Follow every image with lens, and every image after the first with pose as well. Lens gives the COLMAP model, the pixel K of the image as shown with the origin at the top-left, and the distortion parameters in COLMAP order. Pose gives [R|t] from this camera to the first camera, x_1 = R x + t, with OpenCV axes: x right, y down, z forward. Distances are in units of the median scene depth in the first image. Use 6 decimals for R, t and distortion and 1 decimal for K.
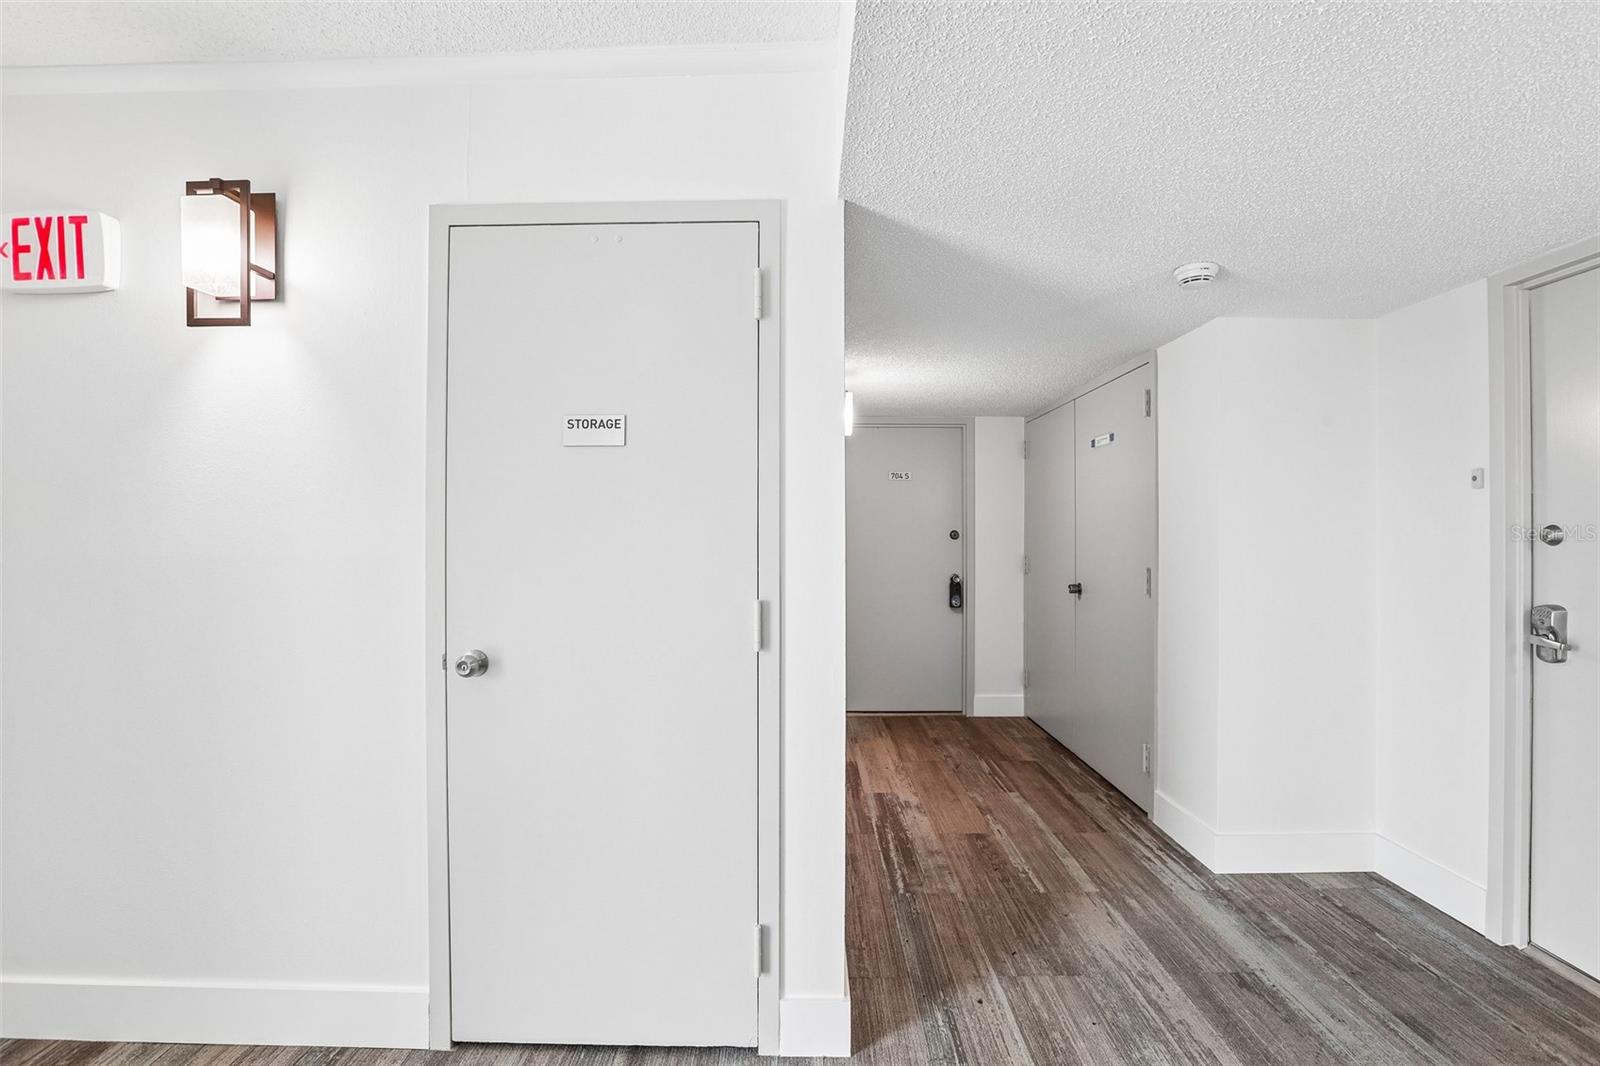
lens RADIAL K [[739.9, 0, 795.9], [0, 739.9, 534.1], [0, 0, 1]] dist [-0.050033, 0.016904]
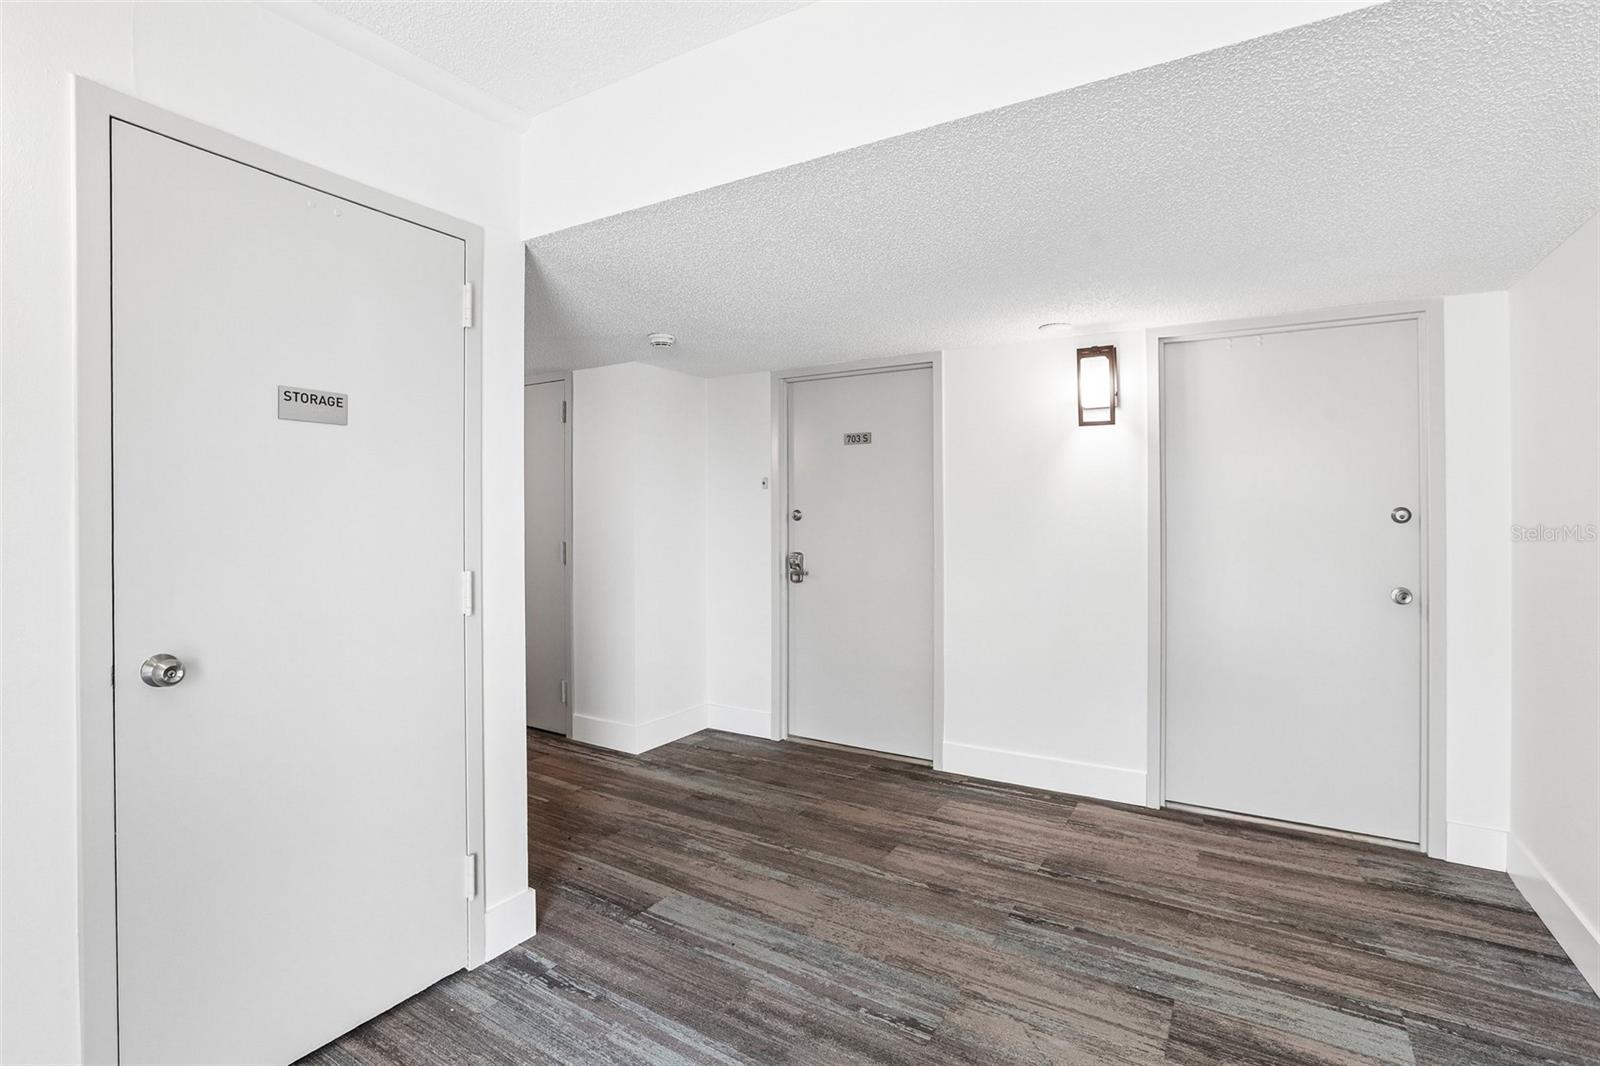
lens RADIAL K [[739.9, 0, 795.9], [0, 739.9, 534.1], [0, 0, 1]] dist [-0.050033, 0.016904]
pose [[0.527383, -0.022283, 0.849336, -0.588906], [0.002742, 0.999695, 0.024525, 0.003629], [-0.849623, -0.010605, 0.527283, -0.025710]]
